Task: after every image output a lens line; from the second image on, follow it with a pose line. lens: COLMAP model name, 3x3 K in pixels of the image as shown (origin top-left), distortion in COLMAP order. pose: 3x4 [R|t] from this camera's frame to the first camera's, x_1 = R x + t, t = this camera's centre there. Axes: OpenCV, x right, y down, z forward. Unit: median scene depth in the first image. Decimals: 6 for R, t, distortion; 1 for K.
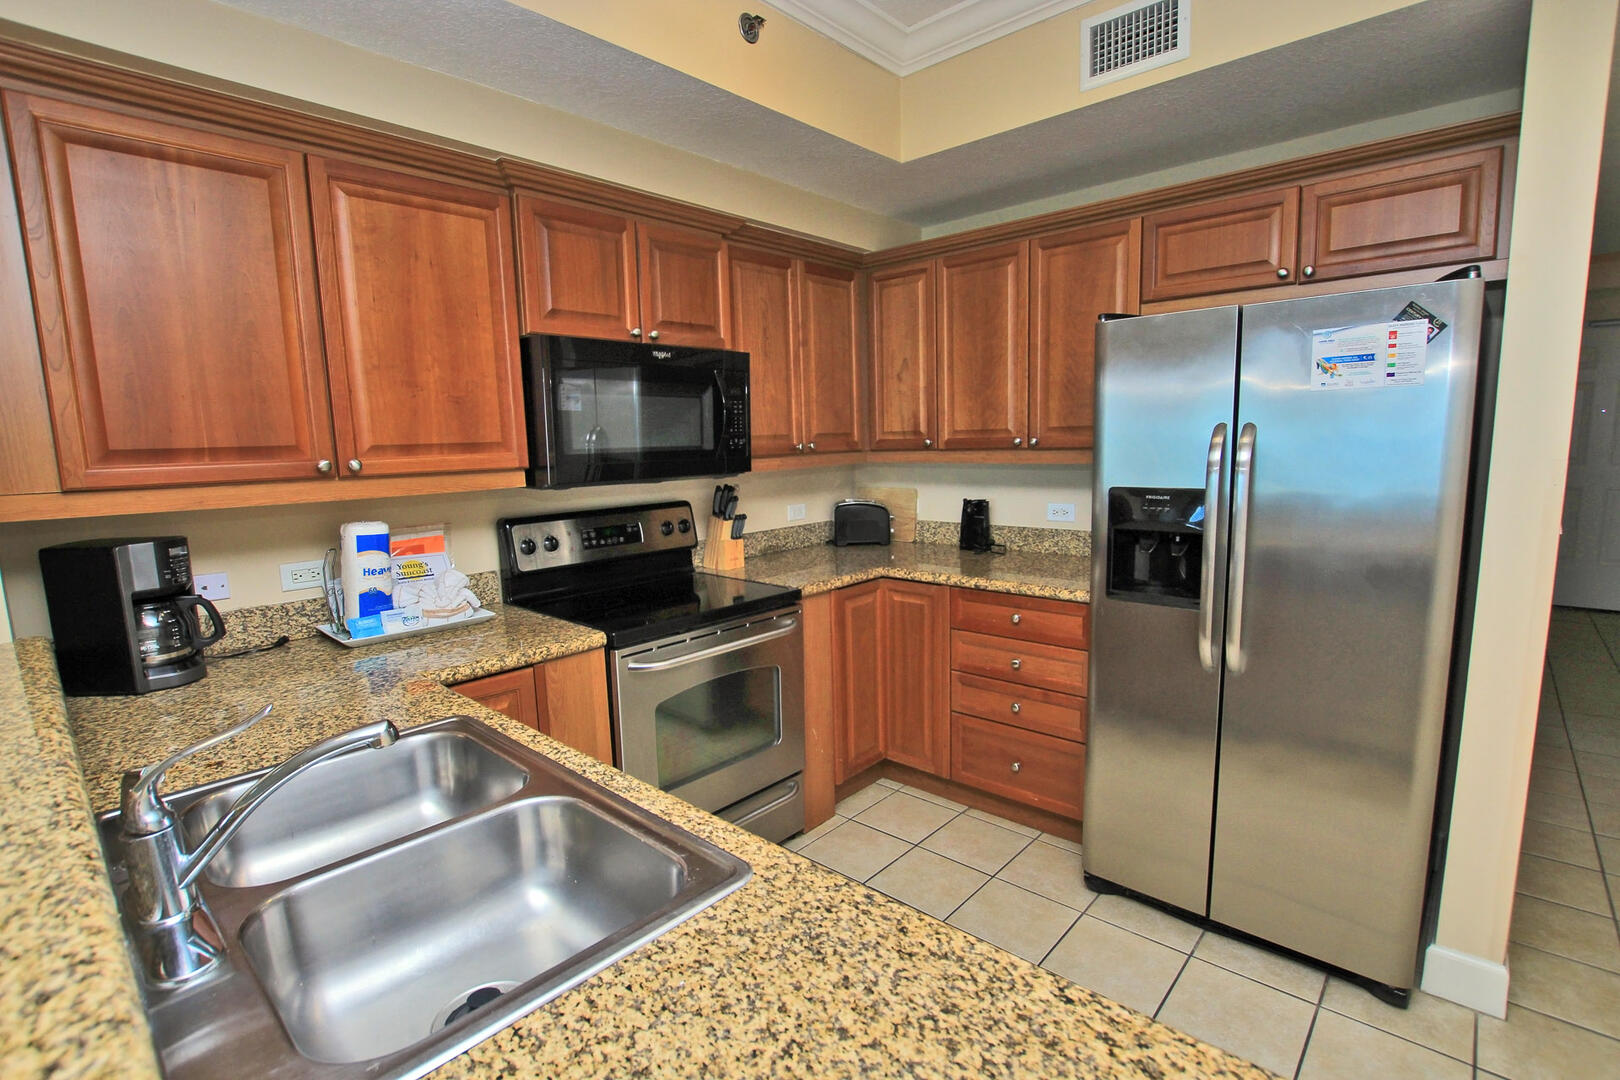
lens RADIAL K [[750.2, 0, 807.5], [0, 750.2, 547.3], [0, 0, 1]] dist [-0.032906, 0.003875]
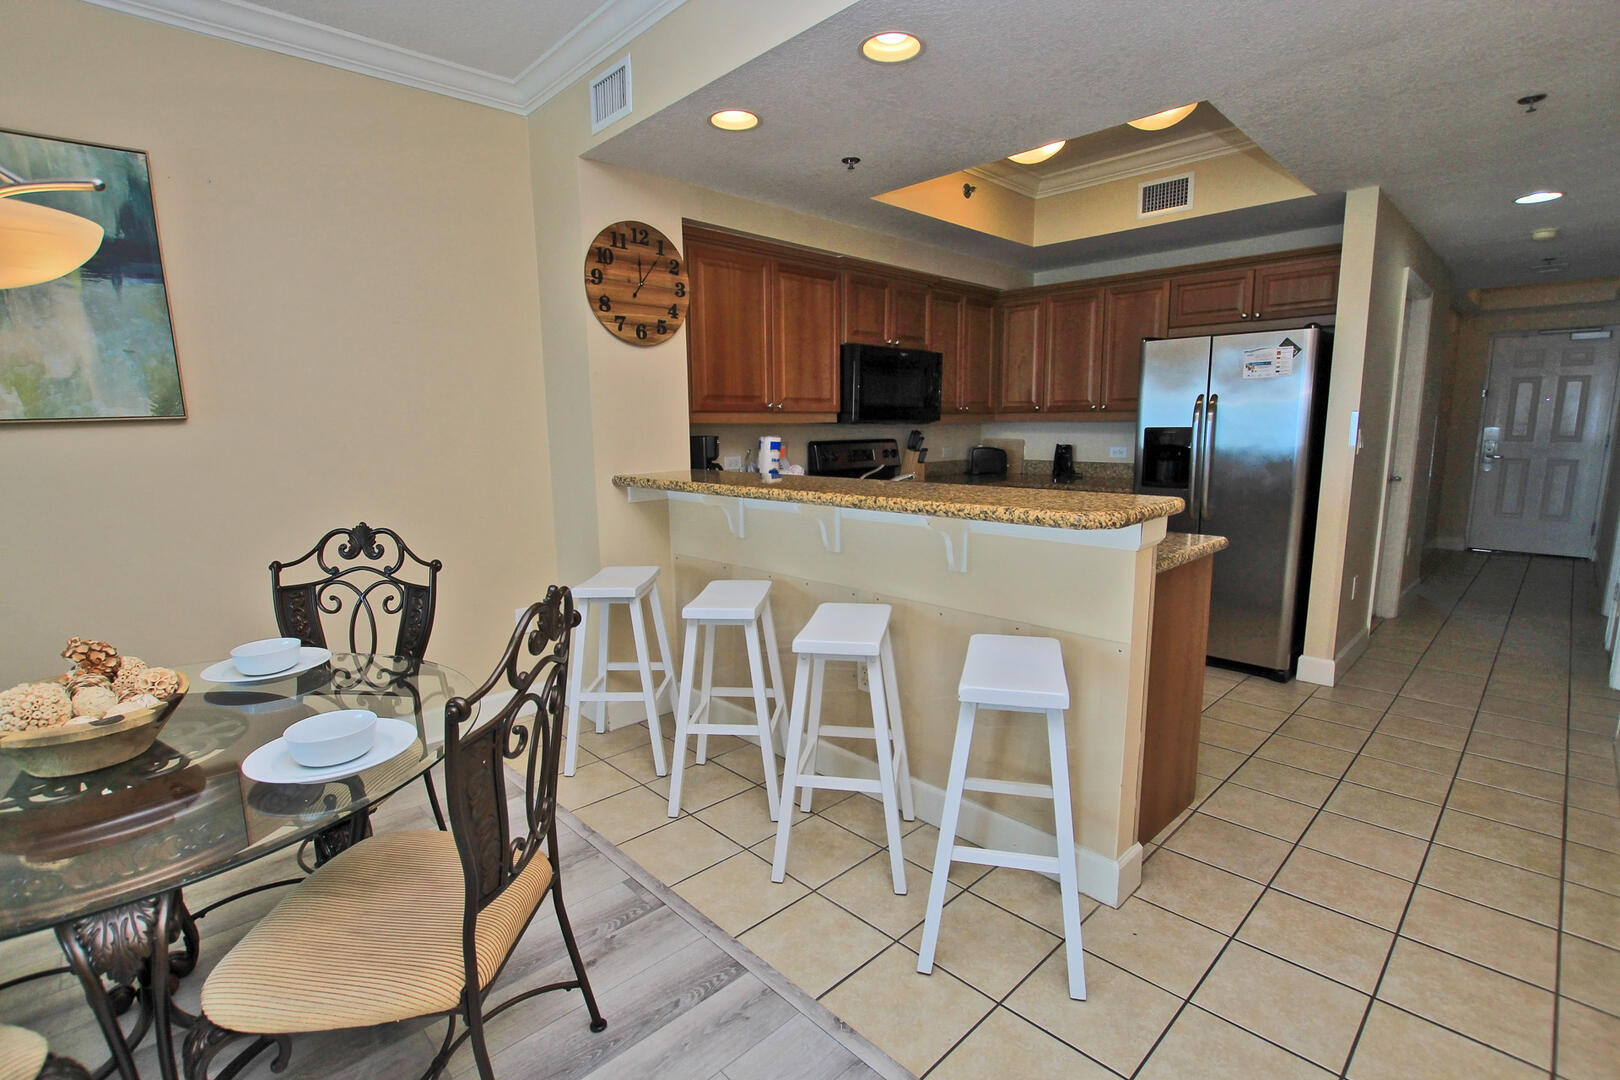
lens RADIAL K [[750.2, 0, 807.5], [0, 750.2, 550.4], [0, 0, 1]] dist [-0.032906, 0.003875]
pose [[0.997733, 0.027028, -0.061624, -0.262437], [-0.025583, 0.999382, 0.024108, 0.164882], [0.062237, -0.022477, 0.997808, -0.762577]]
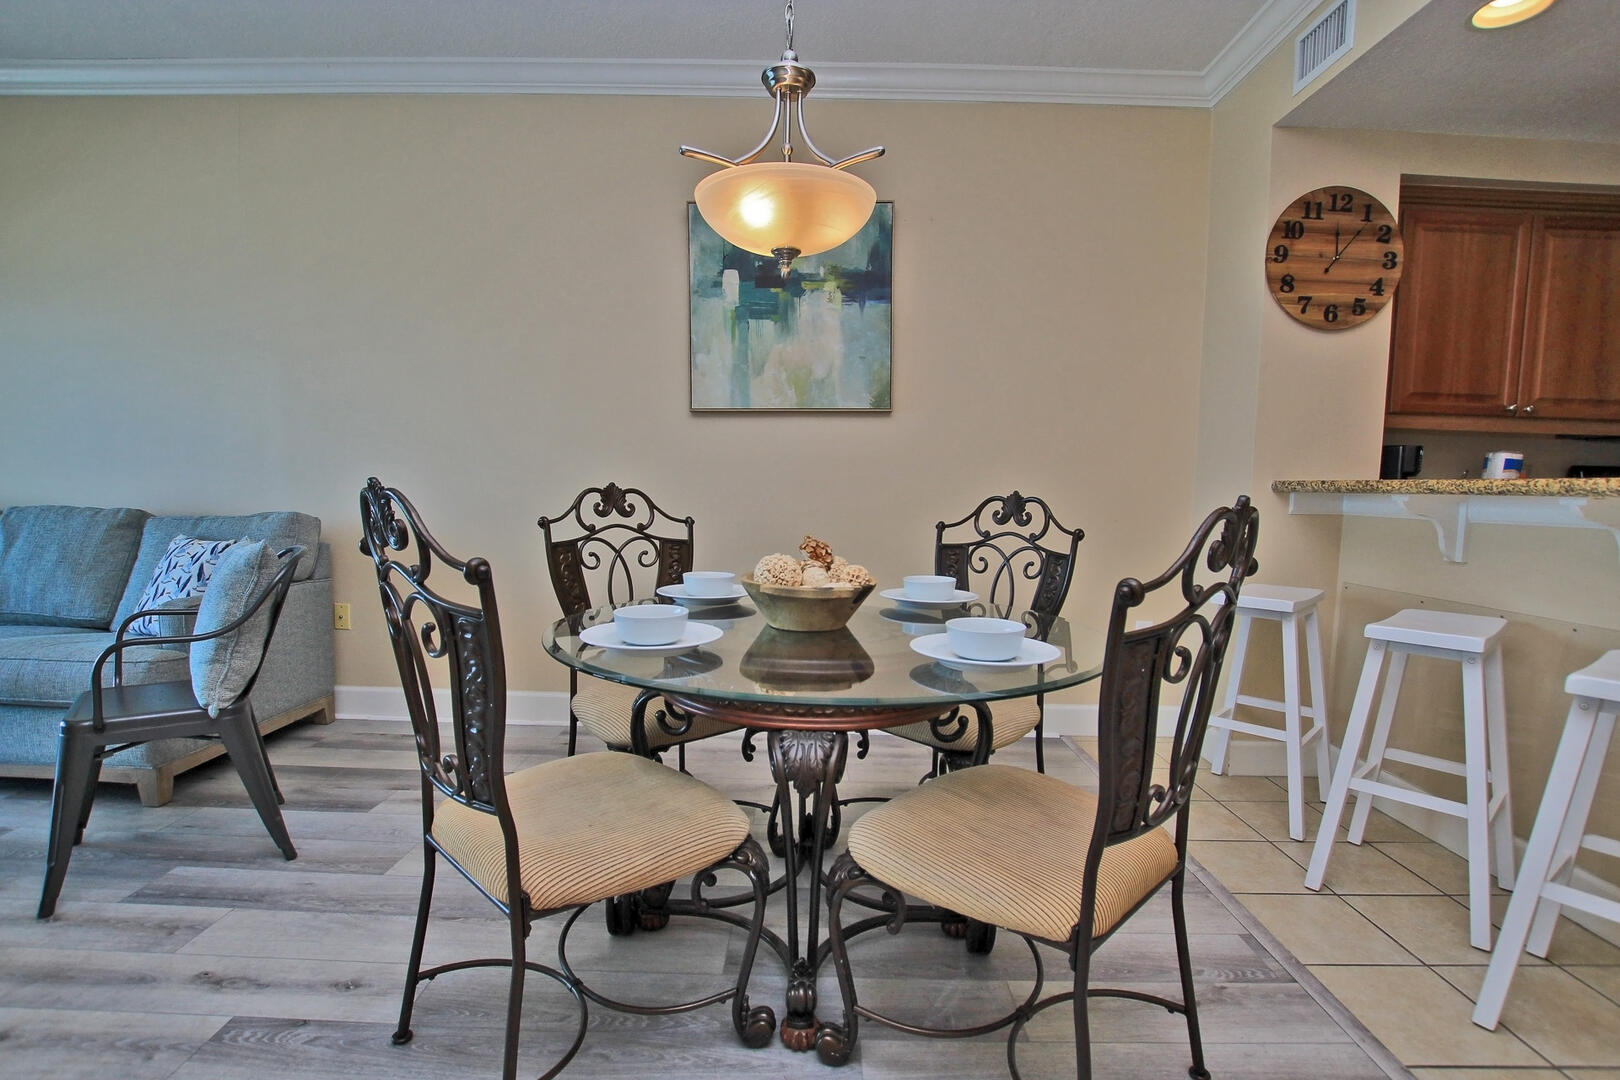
lens RADIAL K [[750.2, 0, 817.3], [0, 750.2, 546.4], [0, 0, 1]] dist [-0.032906, 0.003875]
pose [[0.669443, 0.106376, -0.735208, -0.306749], [-0.145599, 0.989287, 0.010563, 0.251085], [0.728456, 0.099974, 0.677759, -0.733797]]
